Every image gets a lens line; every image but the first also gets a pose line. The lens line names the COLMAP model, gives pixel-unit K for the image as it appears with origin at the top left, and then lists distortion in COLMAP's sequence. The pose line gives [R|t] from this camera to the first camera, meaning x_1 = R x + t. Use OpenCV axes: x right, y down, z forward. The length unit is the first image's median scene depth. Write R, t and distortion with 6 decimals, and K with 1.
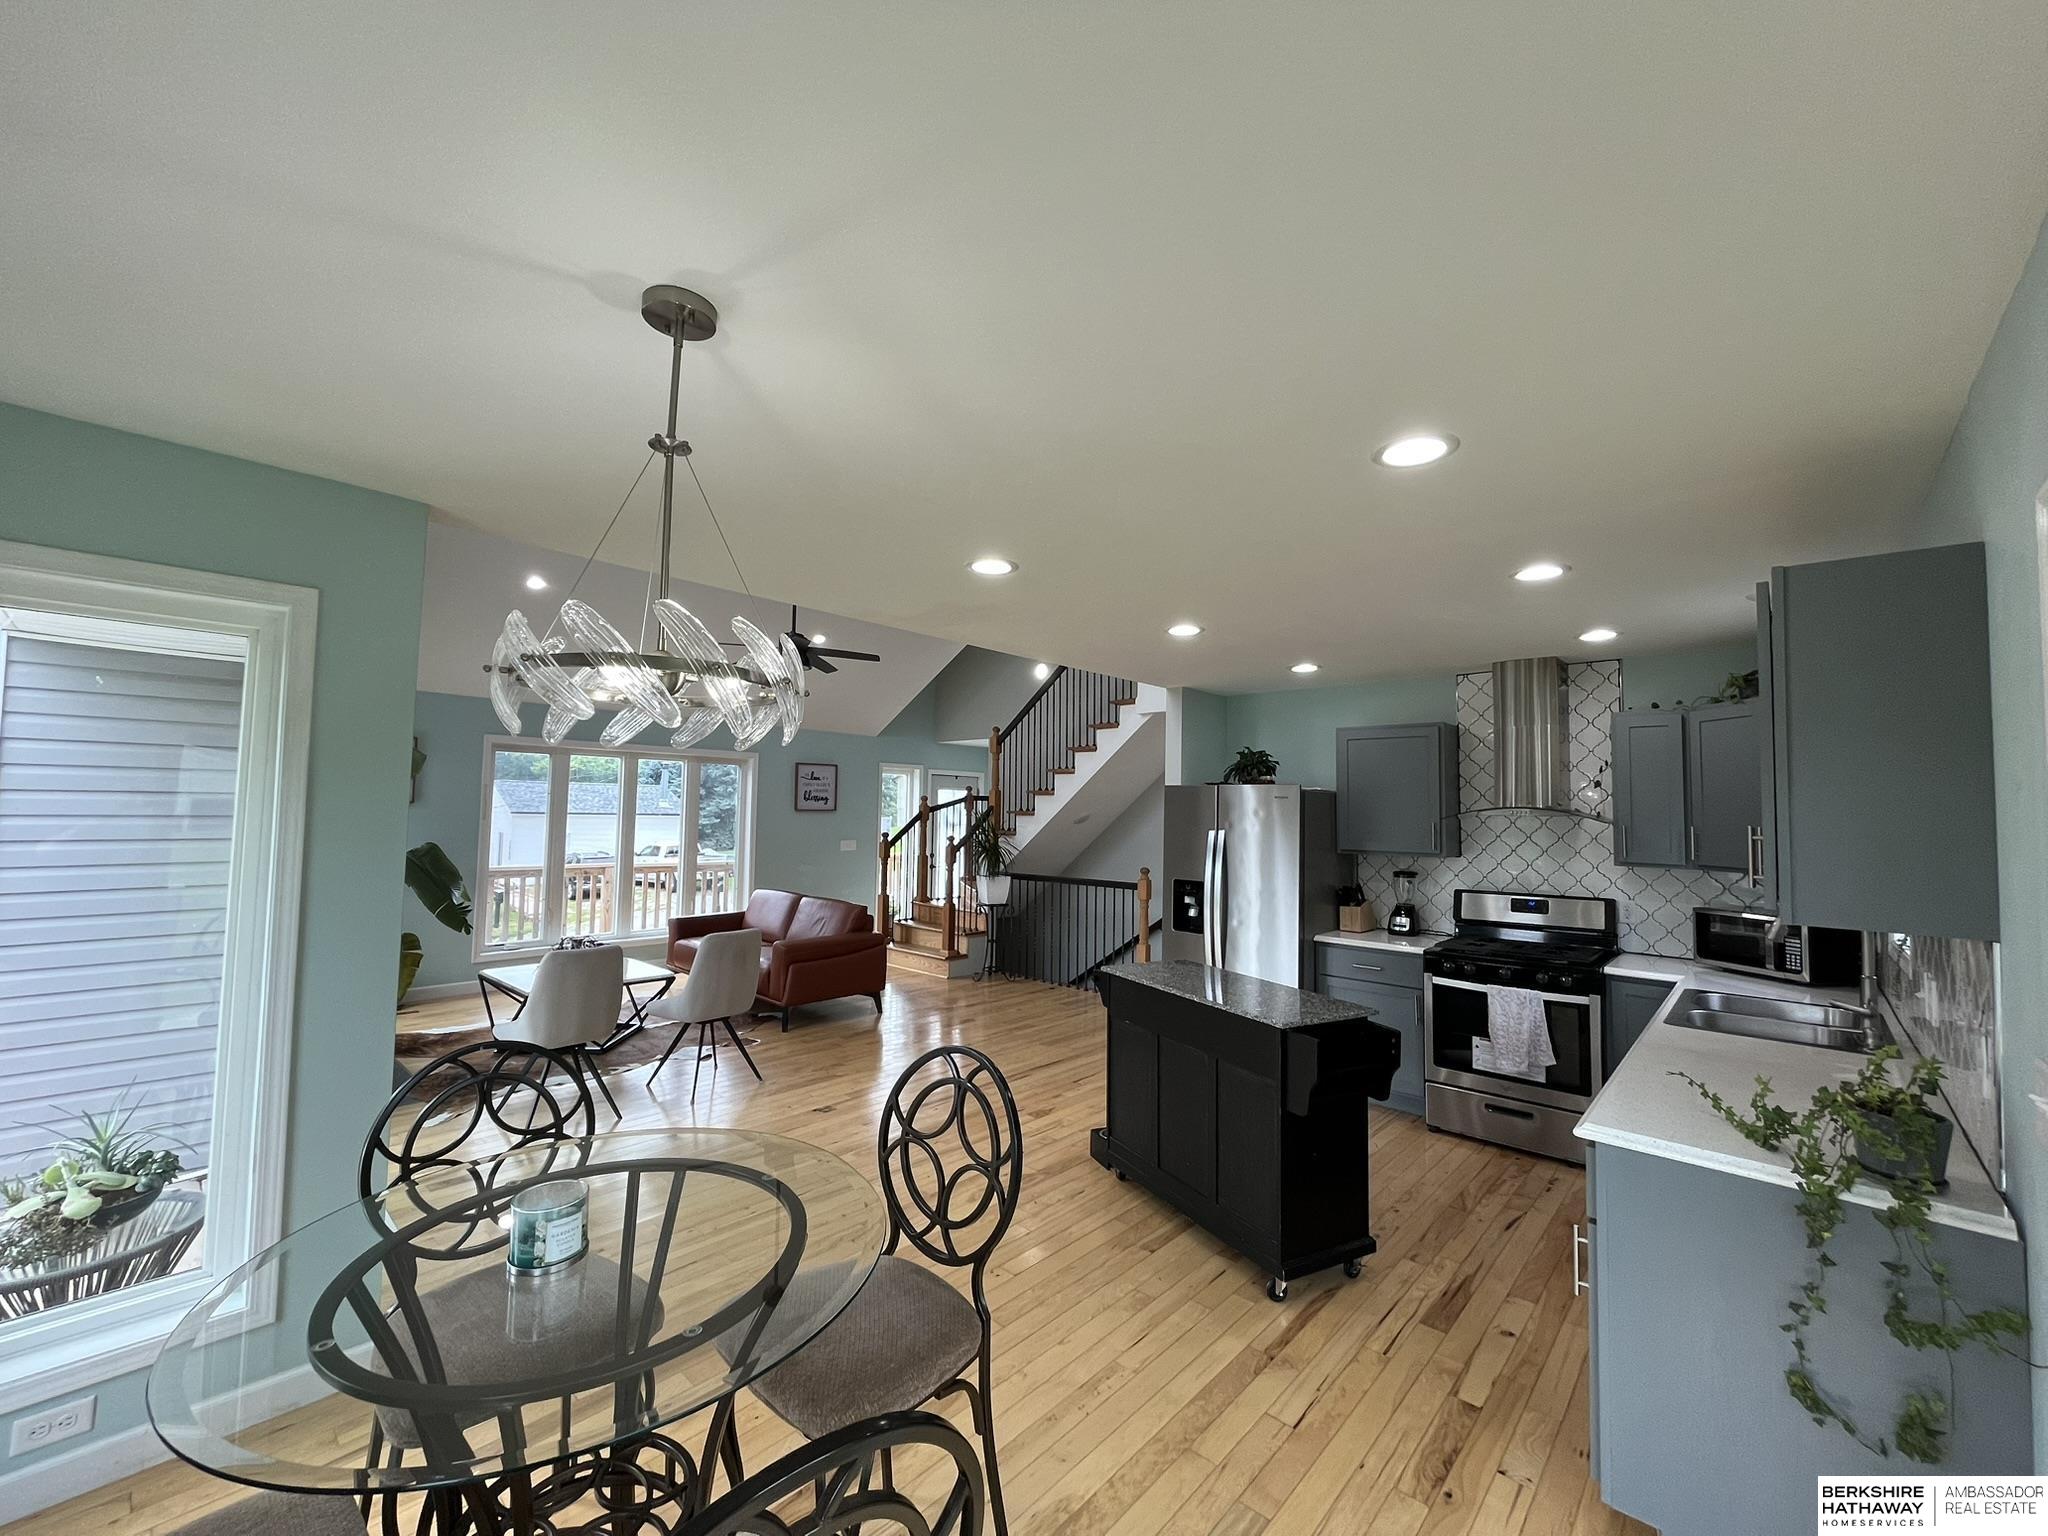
lens RADIAL K [[825.8, 0, 1013.6], [0, 825.8, 763.7], [0, 0, 1]] dist [-0.002341, 0.000867]
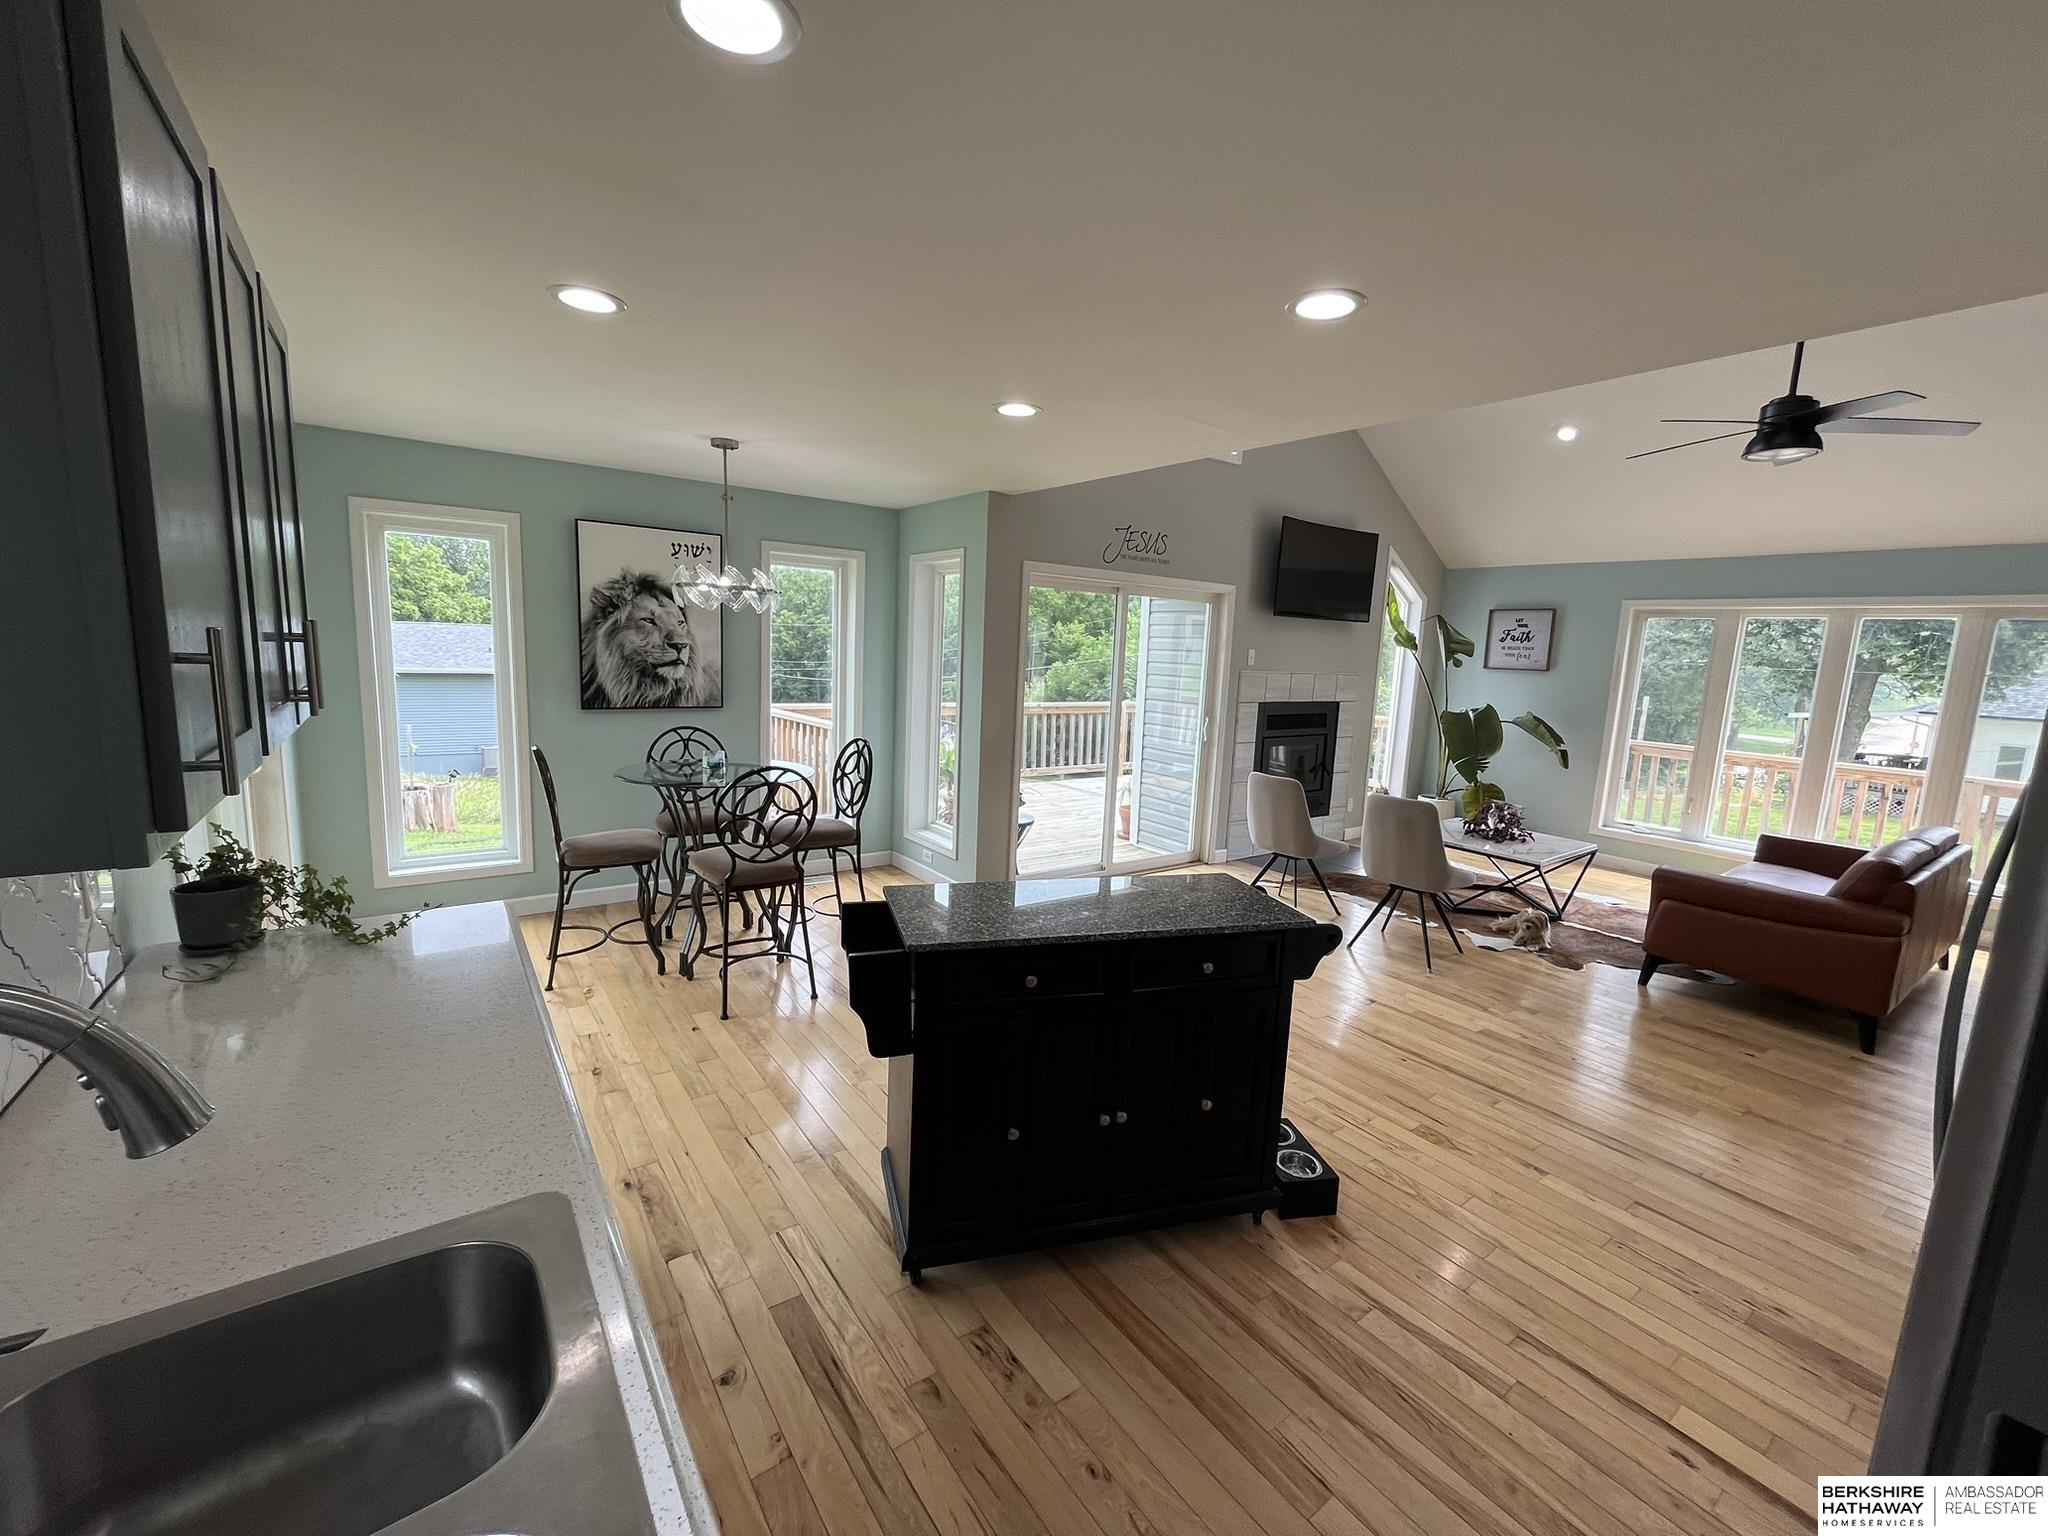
lens RADIAL K [[825.8, 0, 1023.9], [0, 825.8, 762.4], [0, 0, 1]] dist [-0.002341, 0.000867]
pose [[-0.186027, 0.118160, -0.975414, 0.576516], [0.004672, 0.992838, 0.119379, 0.045972], [0.982534, 0.017650, -0.185247, 0.672323]]
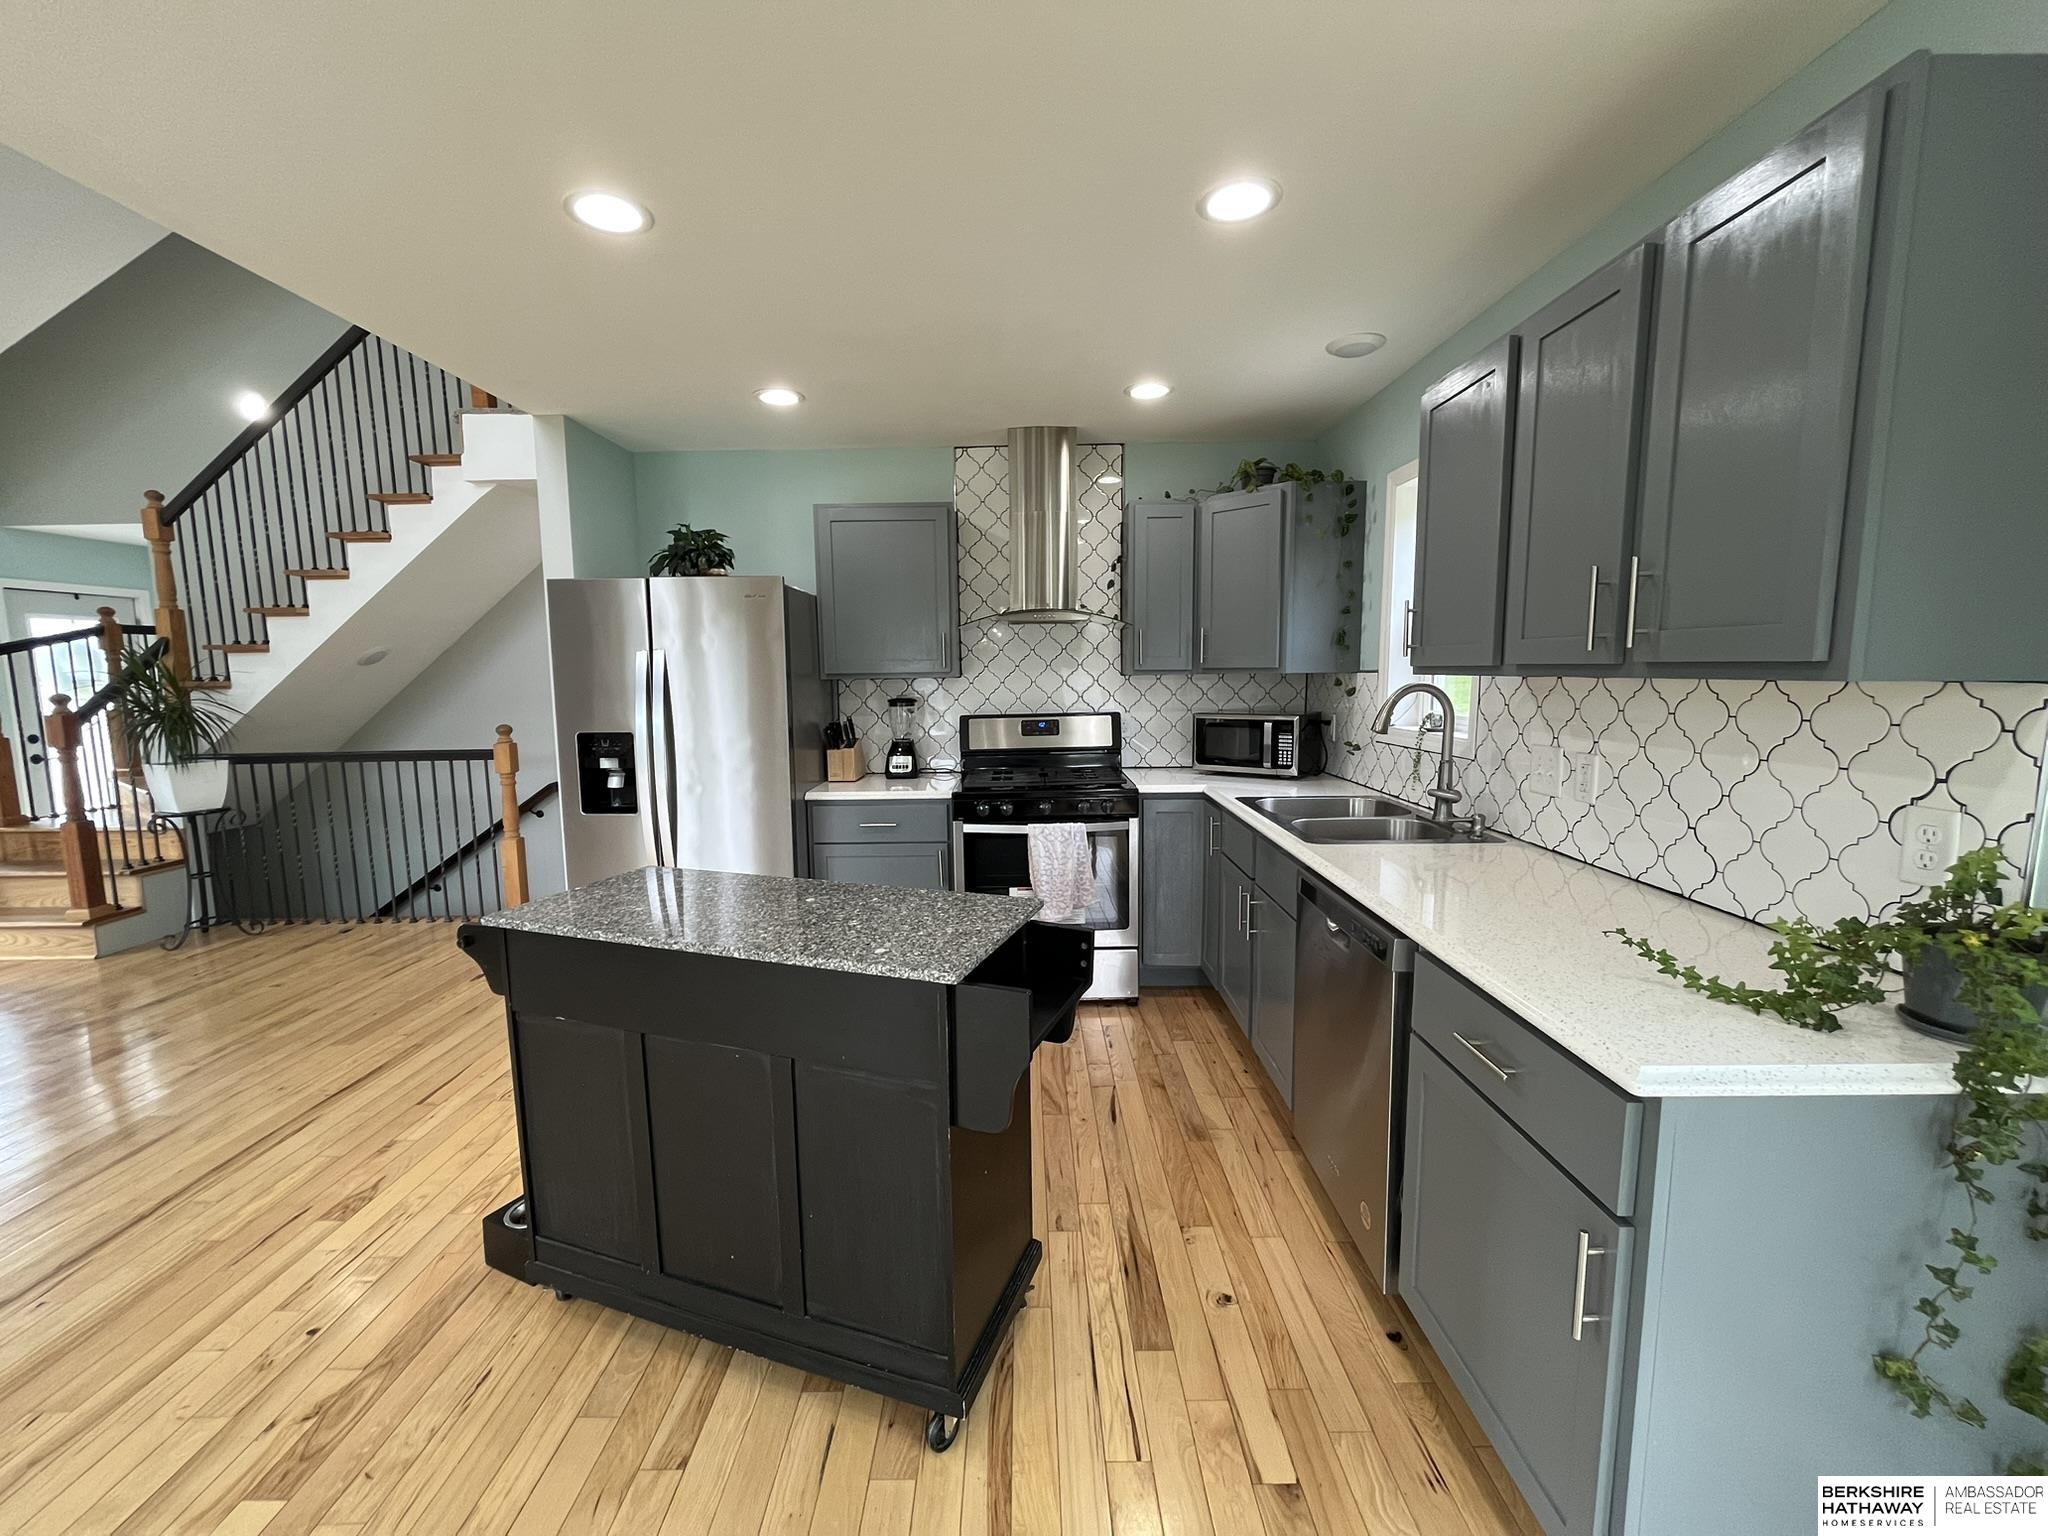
lens RADIAL K [[825.8, 0, 1020.8], [0, 825.8, 766.3], [0, 0, 1]] dist [-0.002341, 0.000867]
pose [[0.729410, -0.107192, 0.675626, 0.015694], [-0.014040, 0.985093, 0.171448, 0.054134], [-0.683932, -0.134542, 0.717032, 0.328082]]
